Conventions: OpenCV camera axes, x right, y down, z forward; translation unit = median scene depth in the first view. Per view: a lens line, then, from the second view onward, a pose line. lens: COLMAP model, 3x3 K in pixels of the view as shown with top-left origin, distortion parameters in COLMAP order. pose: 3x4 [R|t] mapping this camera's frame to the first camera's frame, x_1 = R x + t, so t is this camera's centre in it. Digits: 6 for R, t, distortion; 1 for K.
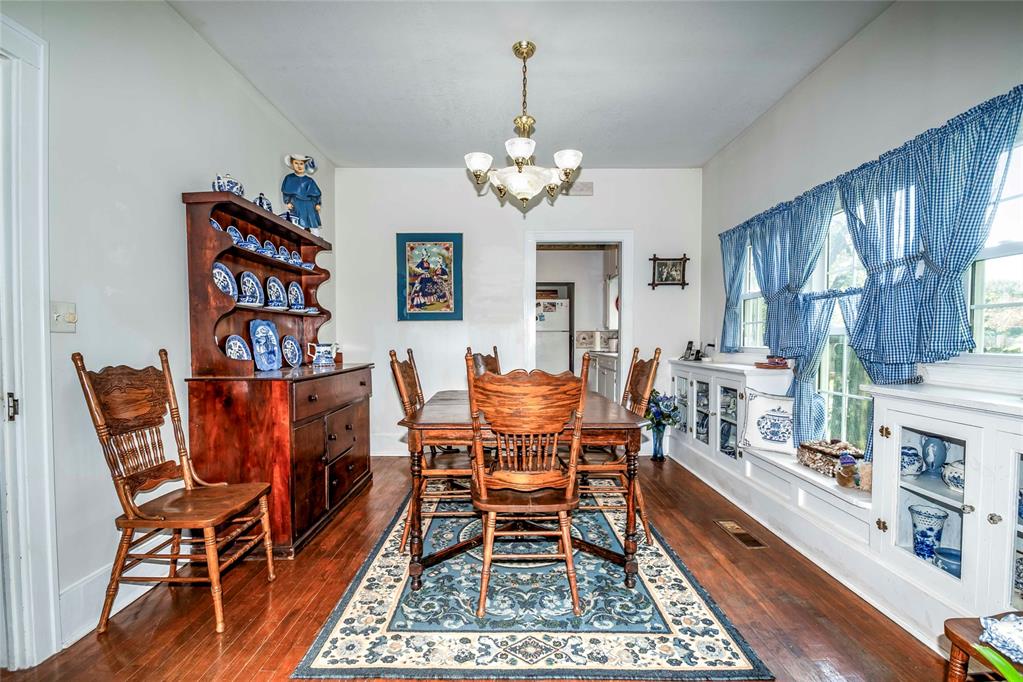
lens RADIAL K [[453.3, 0, 512.3], [0, 453.3, 350.9], [0, 0, 1]] dist [-0.002263, -0.000327]
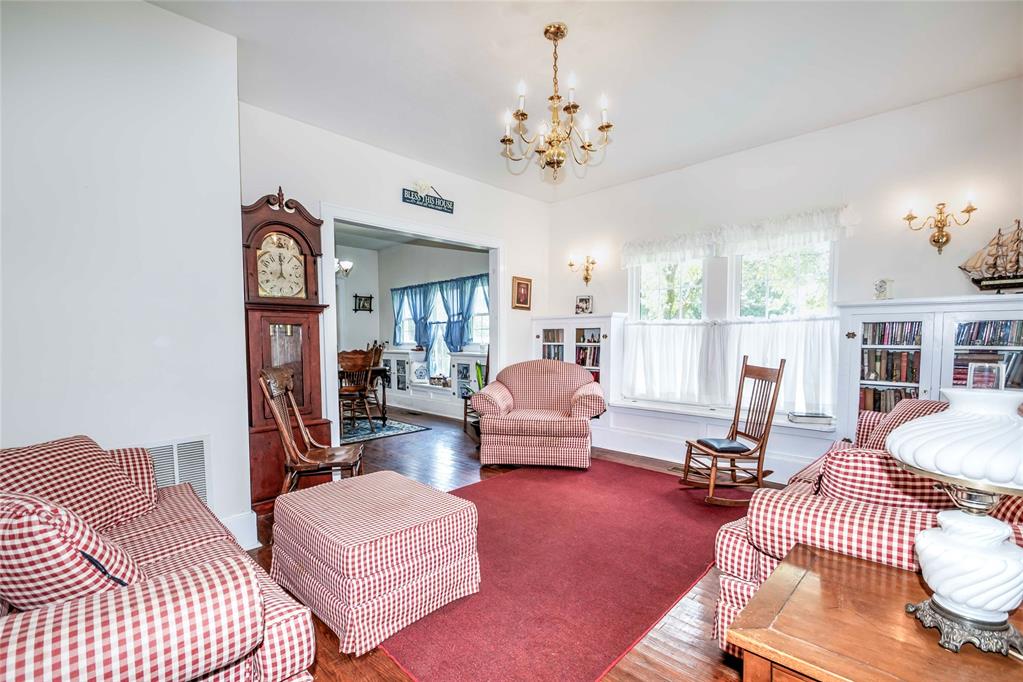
lens RADIAL K [[453.3, 0, 512.3], [0, 453.3, 350.9], [0, 0, 1]] dist [-0.002263, -0.000327]
pose [[0.692464, -0.032618, 0.720714, -0.915846], [0.030662, 0.999405, 0.015771, 0.017252], [-0.720800, 0.011178, 0.693053, -1.162698]]
